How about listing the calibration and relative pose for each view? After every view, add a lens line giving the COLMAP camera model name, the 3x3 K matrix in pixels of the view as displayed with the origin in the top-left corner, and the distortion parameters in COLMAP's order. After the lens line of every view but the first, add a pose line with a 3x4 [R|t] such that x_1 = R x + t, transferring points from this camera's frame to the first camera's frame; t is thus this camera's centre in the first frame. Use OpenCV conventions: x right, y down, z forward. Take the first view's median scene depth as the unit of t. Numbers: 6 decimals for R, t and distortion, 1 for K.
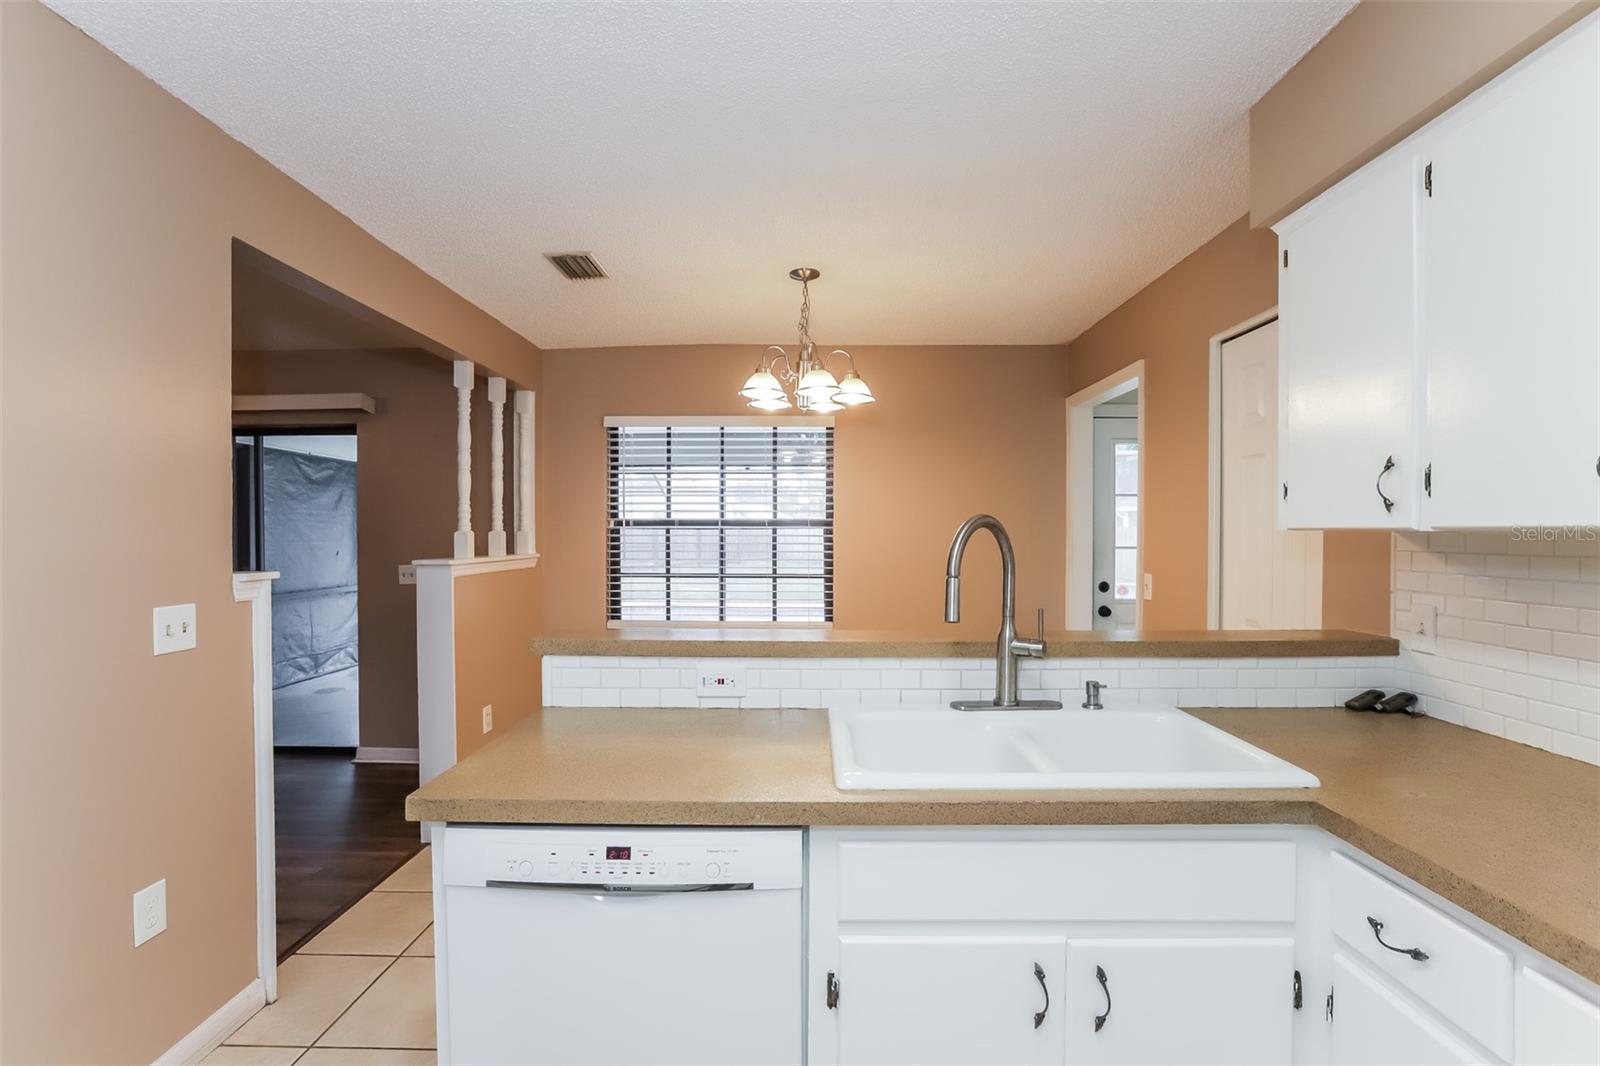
lens RADIAL K [[753.3, 0, 792.2], [0, 753.3, 535.8], [0, 0, 1]] dist [-0.030594, 0.007439]
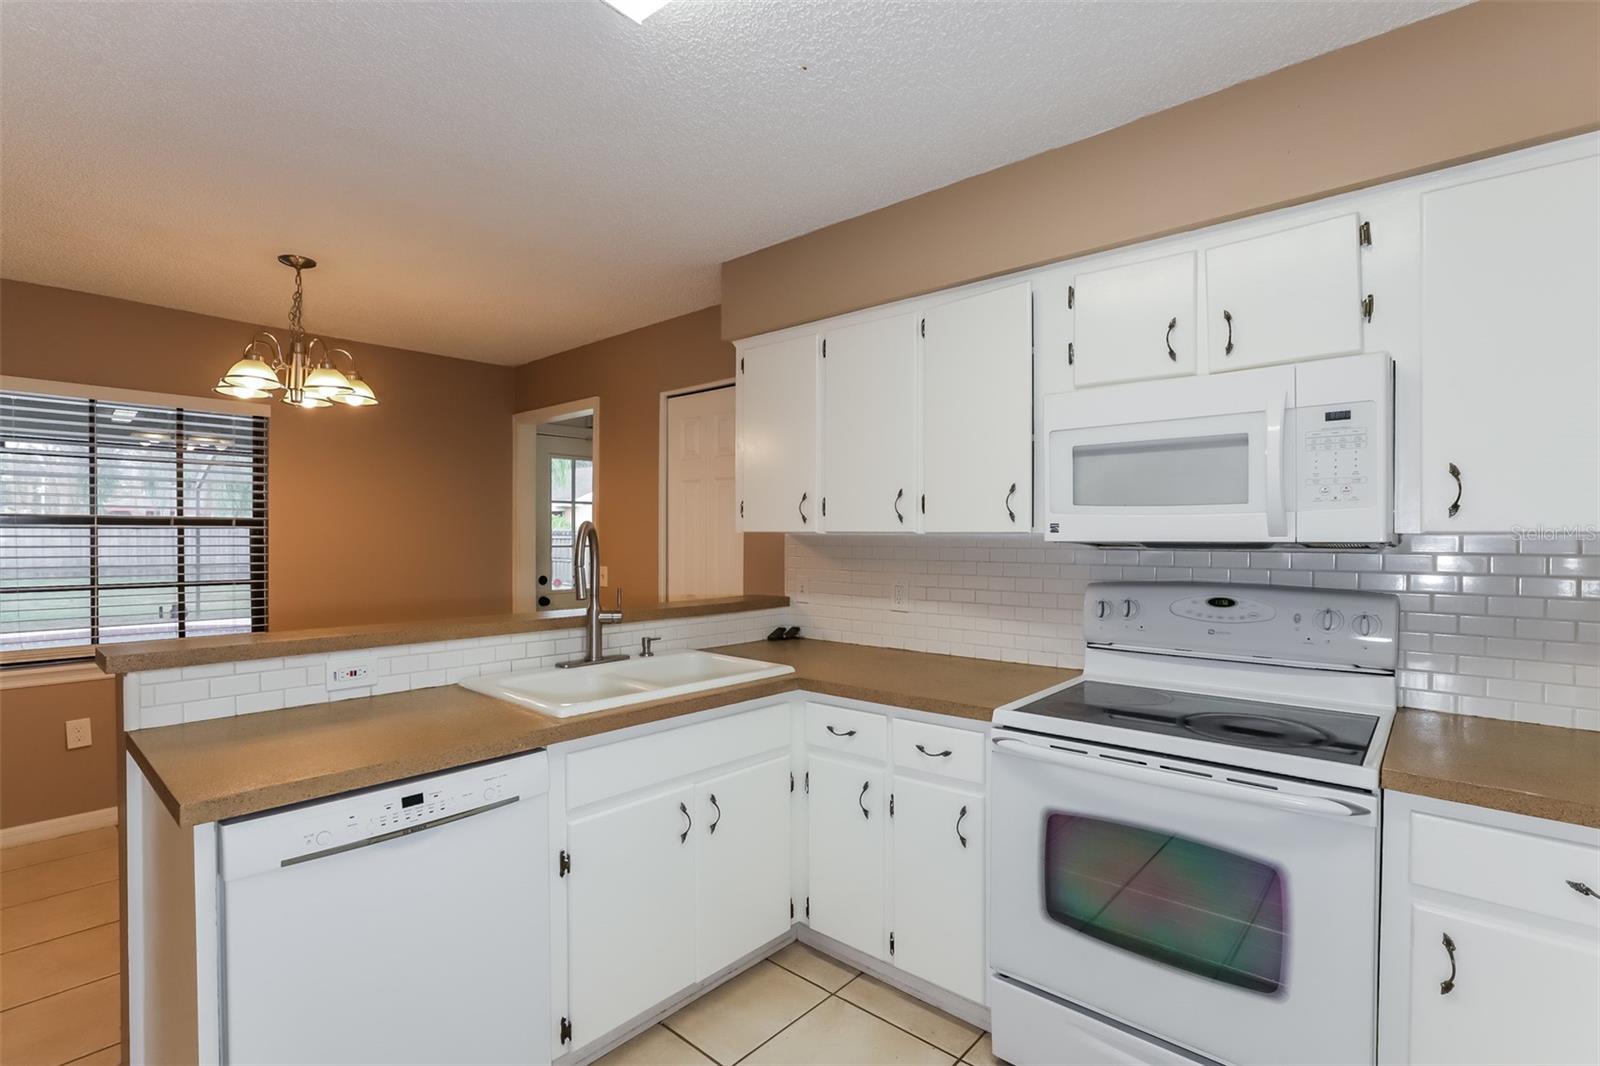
lens RADIAL K [[753.3, 0, 803.4], [0, 753.3, 536.2], [0, 0, 1]] dist [-0.030594, 0.007439]
pose [[0.658092, -0.001868, 0.752936, -0.466572], [0.001272, 0.999998, 0.001369, -0.002094], [-0.752937, 0.000056, 0.658093, -0.172327]]
